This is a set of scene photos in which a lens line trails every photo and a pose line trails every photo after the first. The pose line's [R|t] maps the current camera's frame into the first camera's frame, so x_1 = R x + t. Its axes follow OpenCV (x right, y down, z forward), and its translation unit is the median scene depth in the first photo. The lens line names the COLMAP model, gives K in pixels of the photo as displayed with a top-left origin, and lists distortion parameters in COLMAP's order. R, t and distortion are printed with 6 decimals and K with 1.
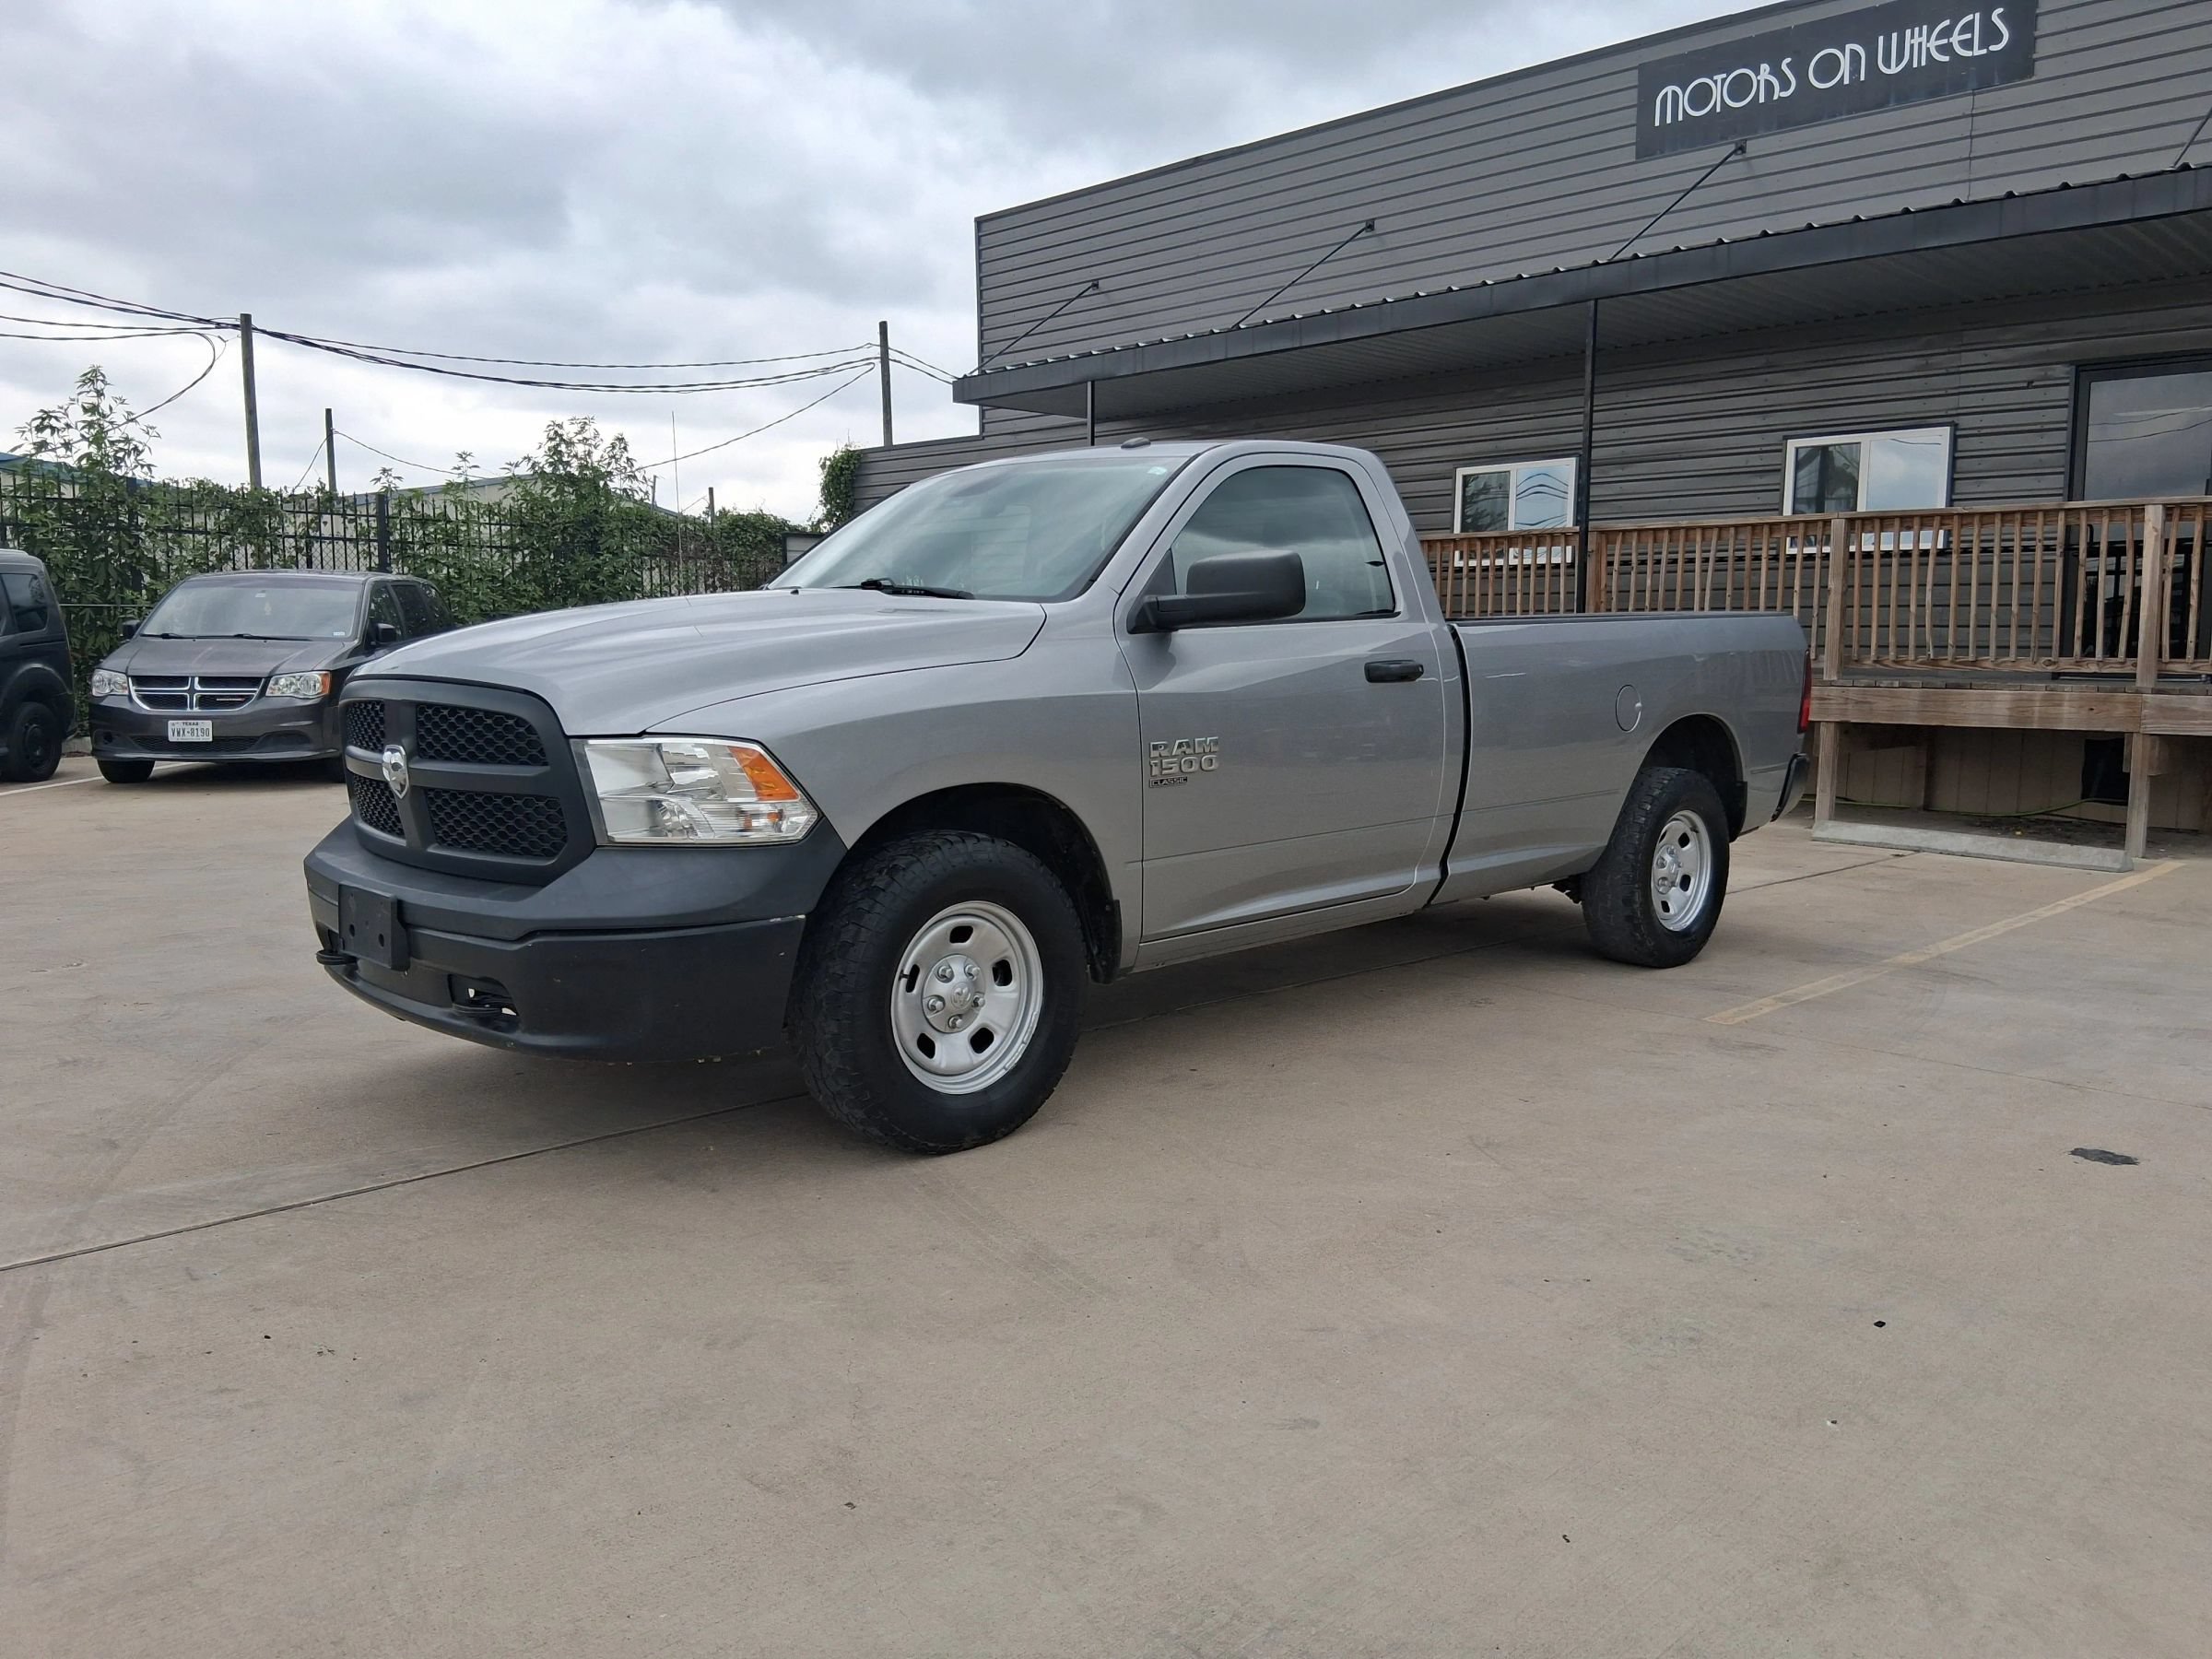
lens RADIAL K [[1662.8, 0, 1108.1], [0, 1662.8, 846.7], [0, 0, 1]] dist [0.080798, -0.138171]
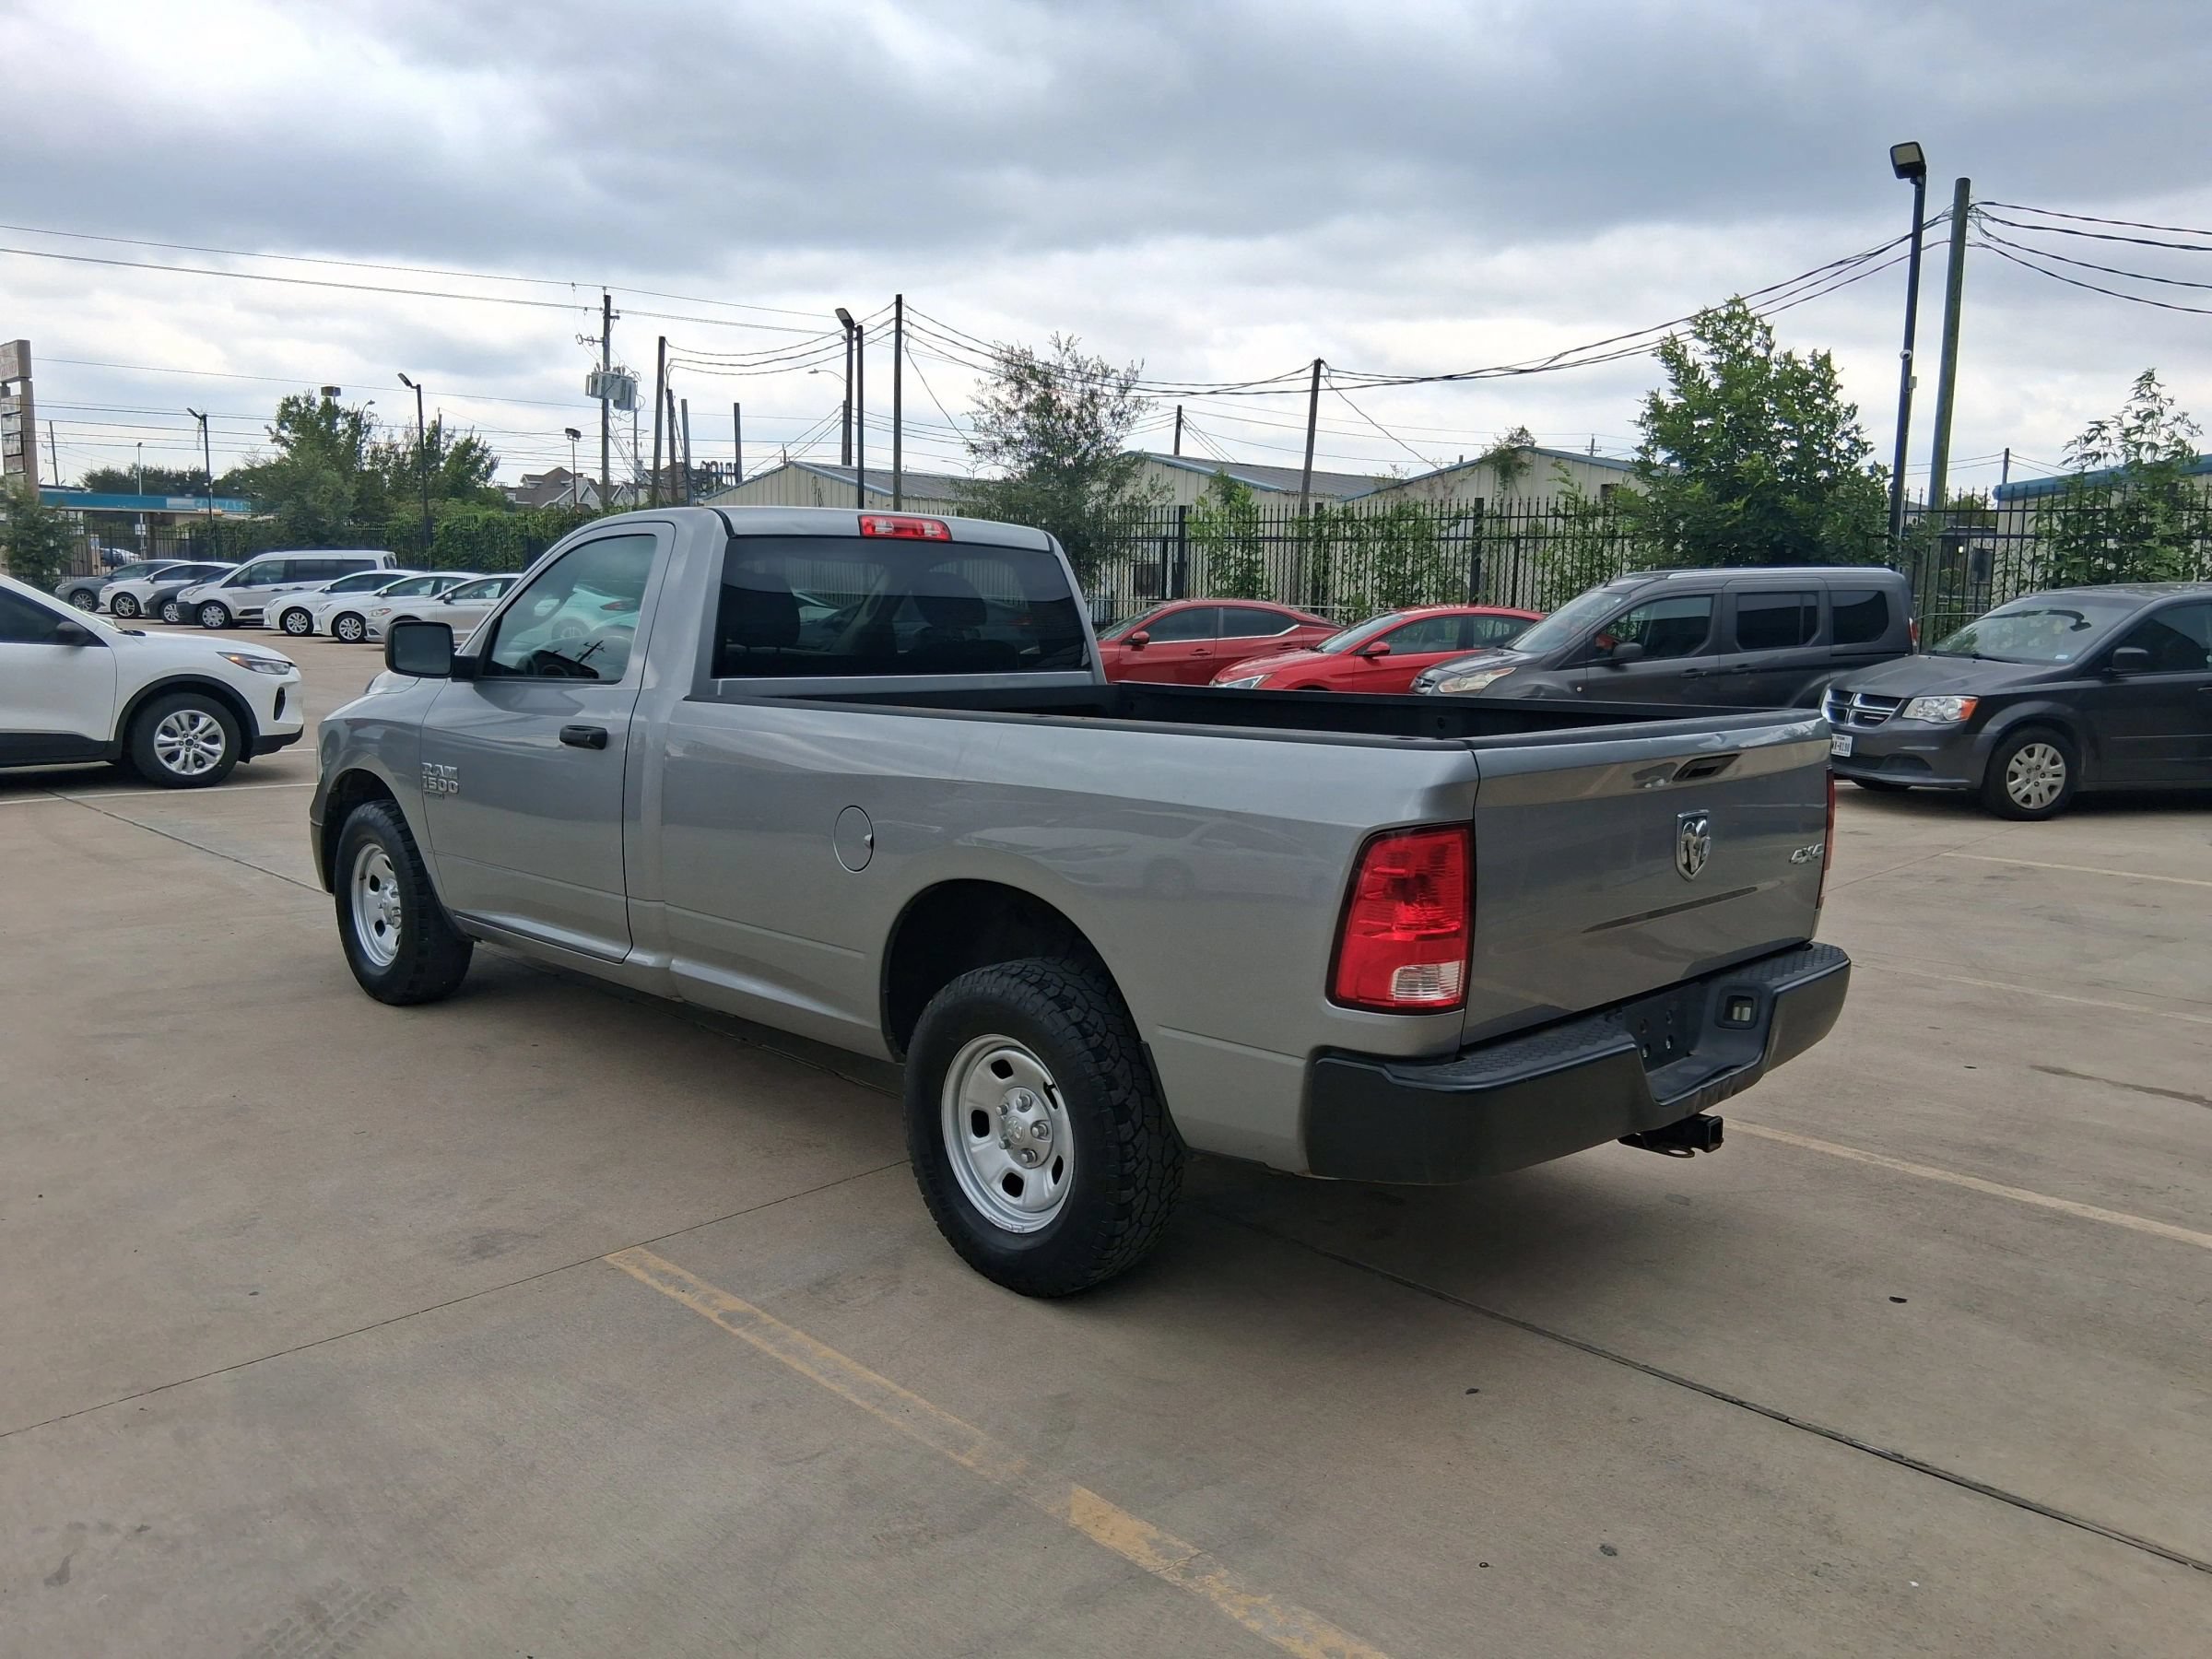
lens RADIAL K [[1662.8, 0, 1100.7], [0, 1662.8, 833.7], [0, 0, 1]] dist [0.080798, -0.138171]
pose [[0.018582, 0.140668, -0.989882, 1.120380], [-0.139680, 0.980710, 0.136742, -0.217110], [0.990022, 0.135726, 0.037872, 1.204122]]
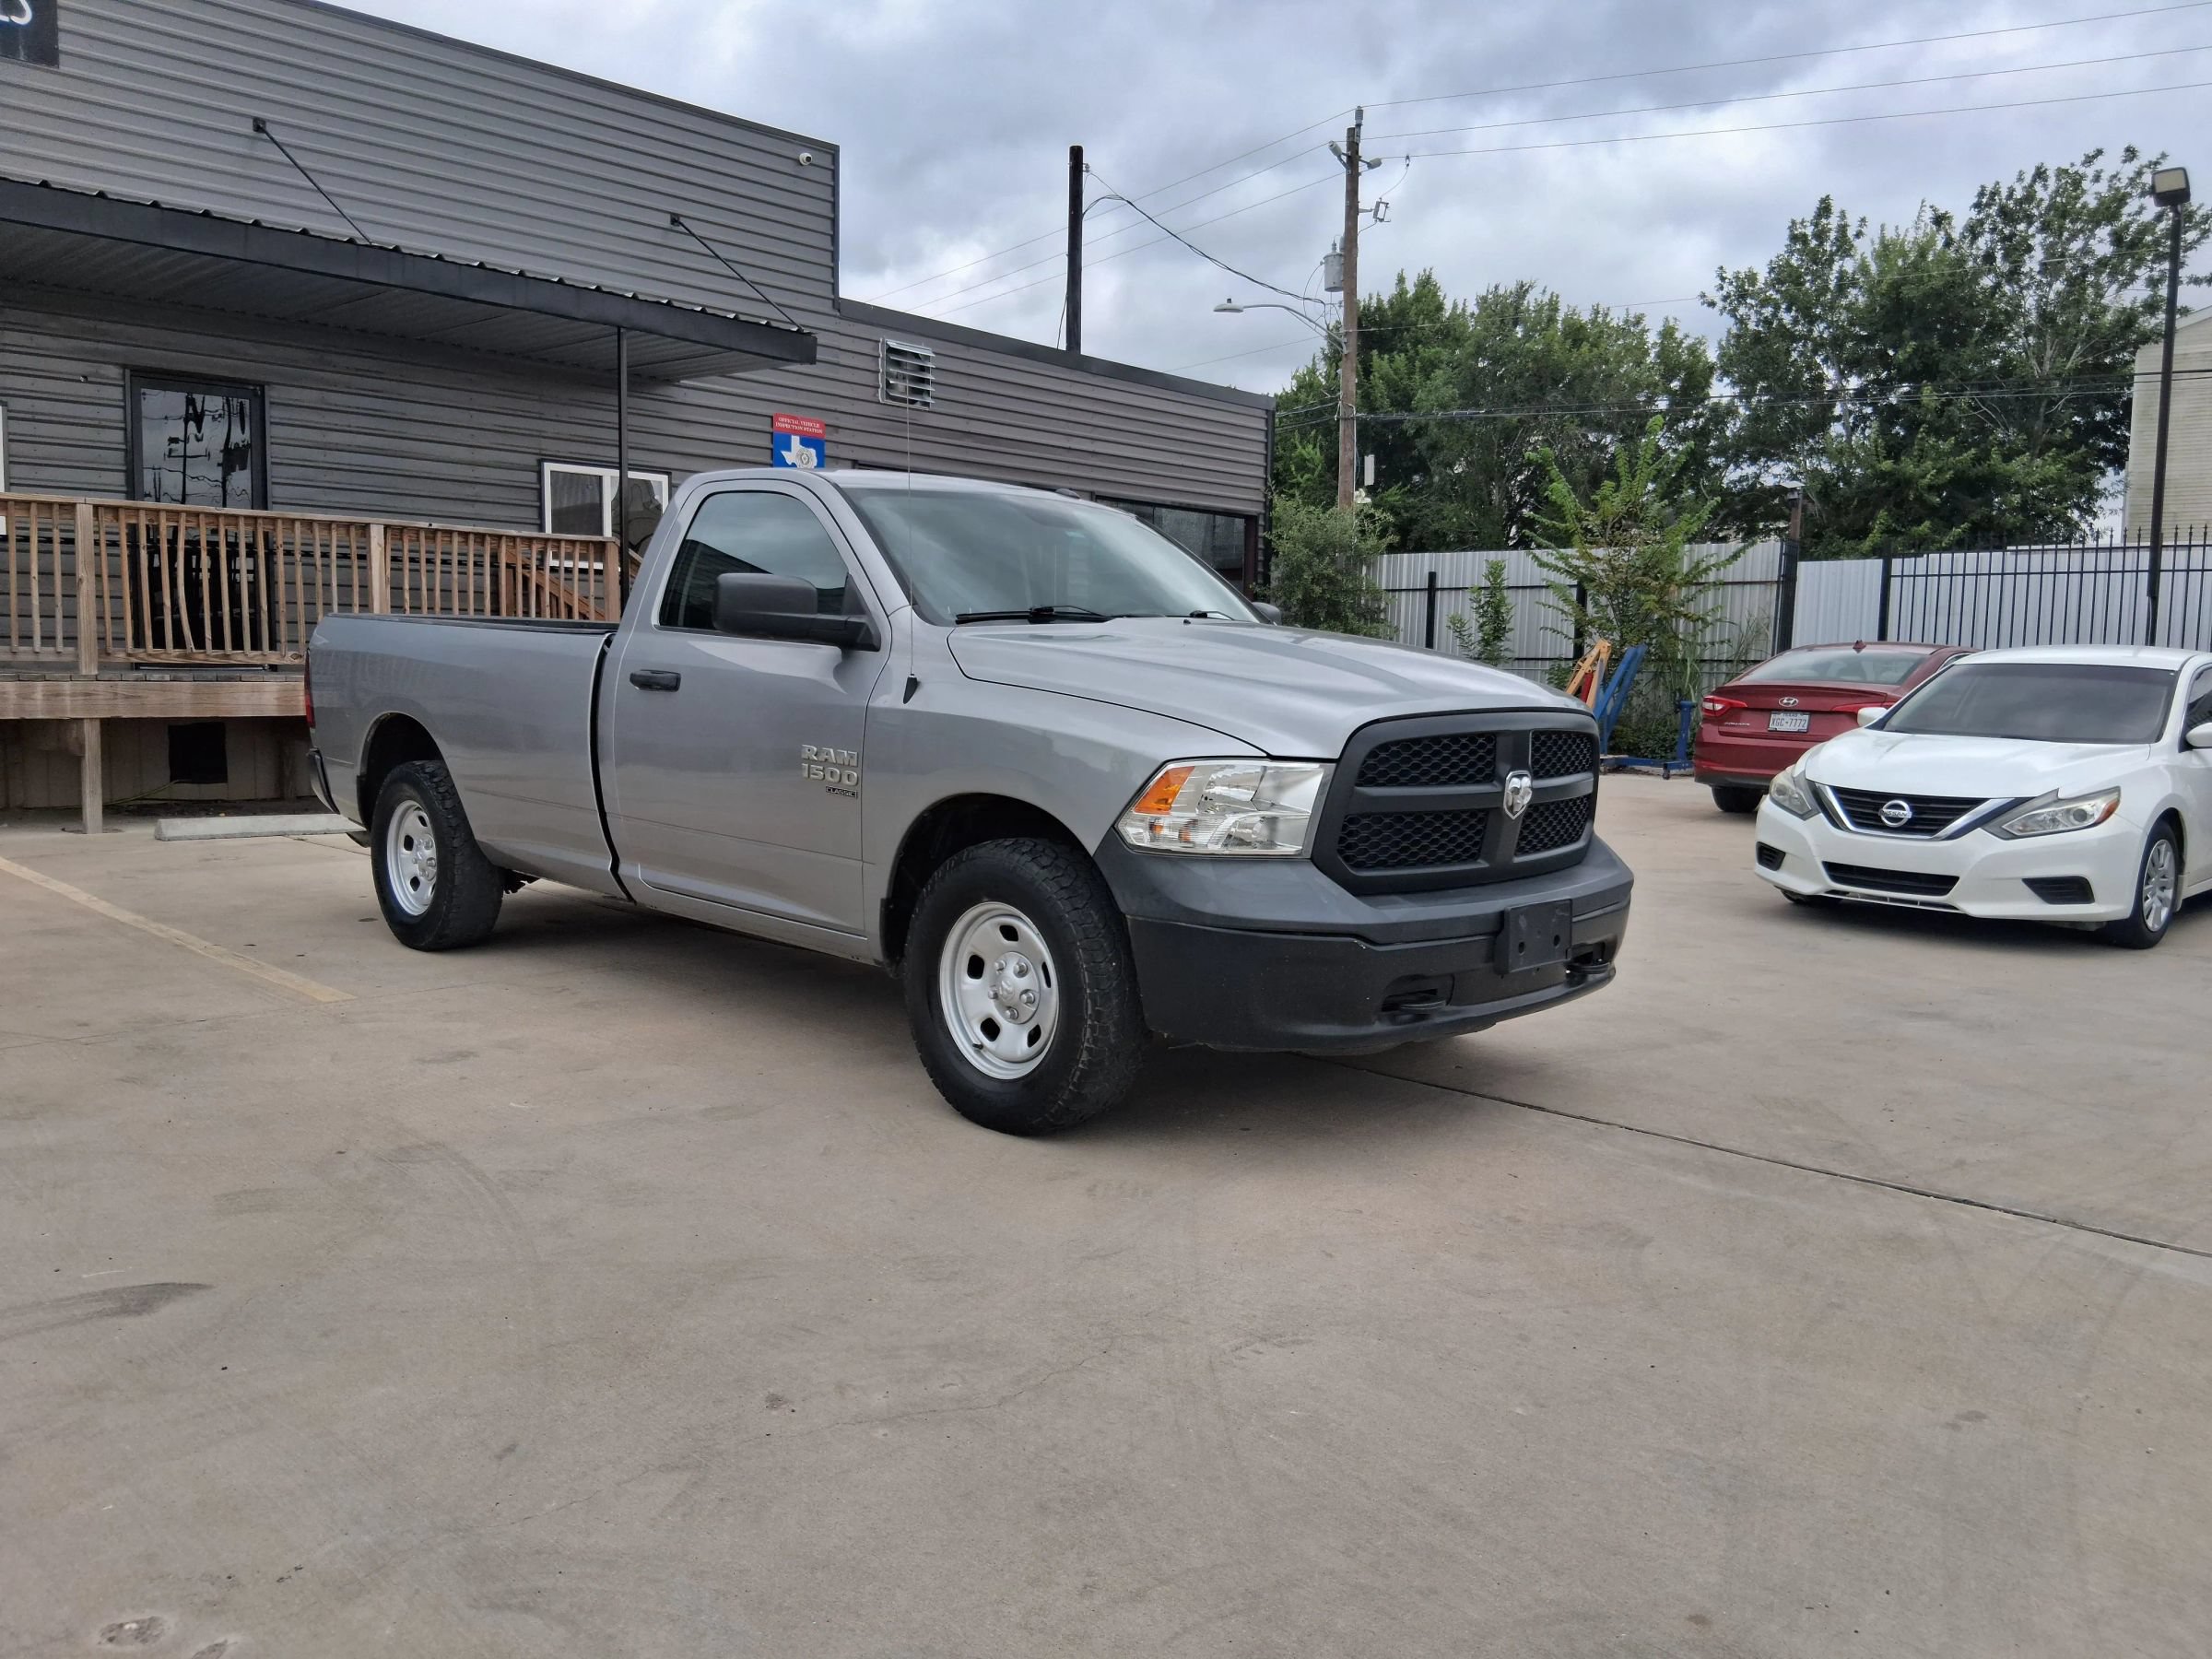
lens RADIAL K [[1662.8, 0, 1108.2], [0, 1662.8, 847.9], [0, 0, 1]] dist [0.080798, -0.138171]
pose [[-0.027865, -0.114961, 0.992979, -1.112347], [0.097323, 0.988333, 0.117155, -0.119932], [-0.994863, 0.099904, -0.016352, 0.955376]]
